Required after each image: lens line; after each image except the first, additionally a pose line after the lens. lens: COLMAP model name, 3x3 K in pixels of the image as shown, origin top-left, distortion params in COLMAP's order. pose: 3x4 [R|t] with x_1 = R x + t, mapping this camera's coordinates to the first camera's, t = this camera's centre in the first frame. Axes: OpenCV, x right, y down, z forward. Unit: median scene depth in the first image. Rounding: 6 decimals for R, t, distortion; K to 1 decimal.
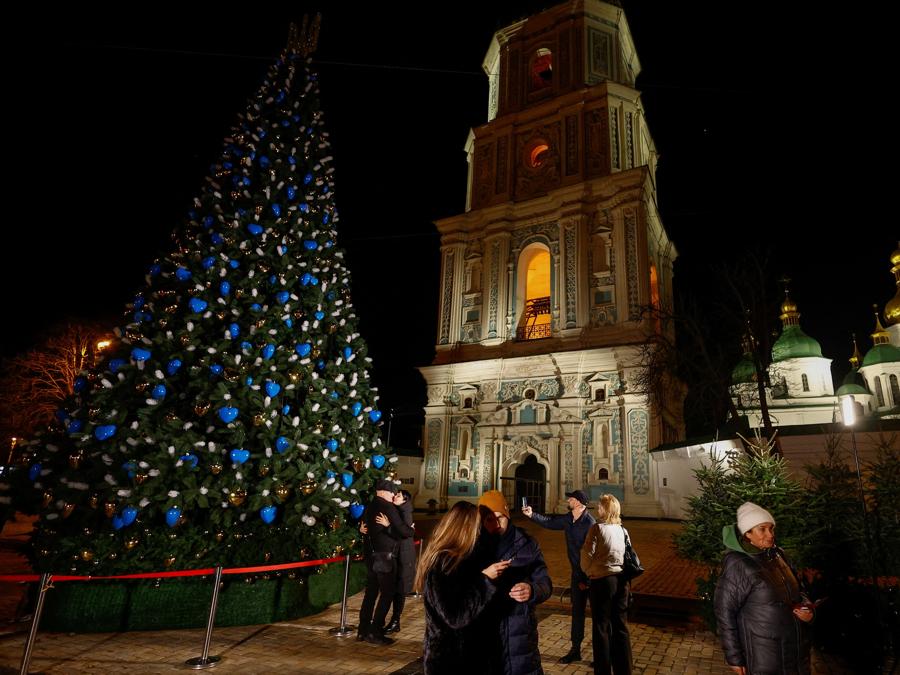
lens RADIAL K [[586.3, 0, 450.0], [0, 586.3, 337.5], [0, 0, 1]] dist [0.001560, 0.001538]
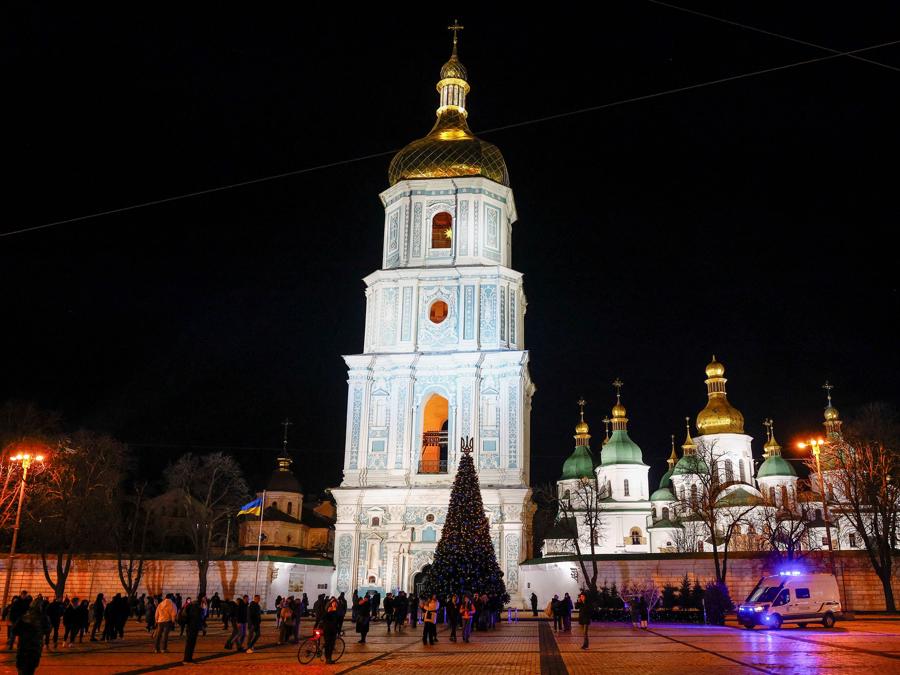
lens RADIAL K [[1053.9, 0, 450.0], [0, 1053.9, 337.5], [0, 0, 1]] dist [-0.004412, -0.003863]
pose [[0.935416, 0.067781, 0.346990, -0.542193], [-0.074326, 0.997218, 0.005570, -0.261053], [-0.345647, -0.031001, 0.937852, -0.971403]]
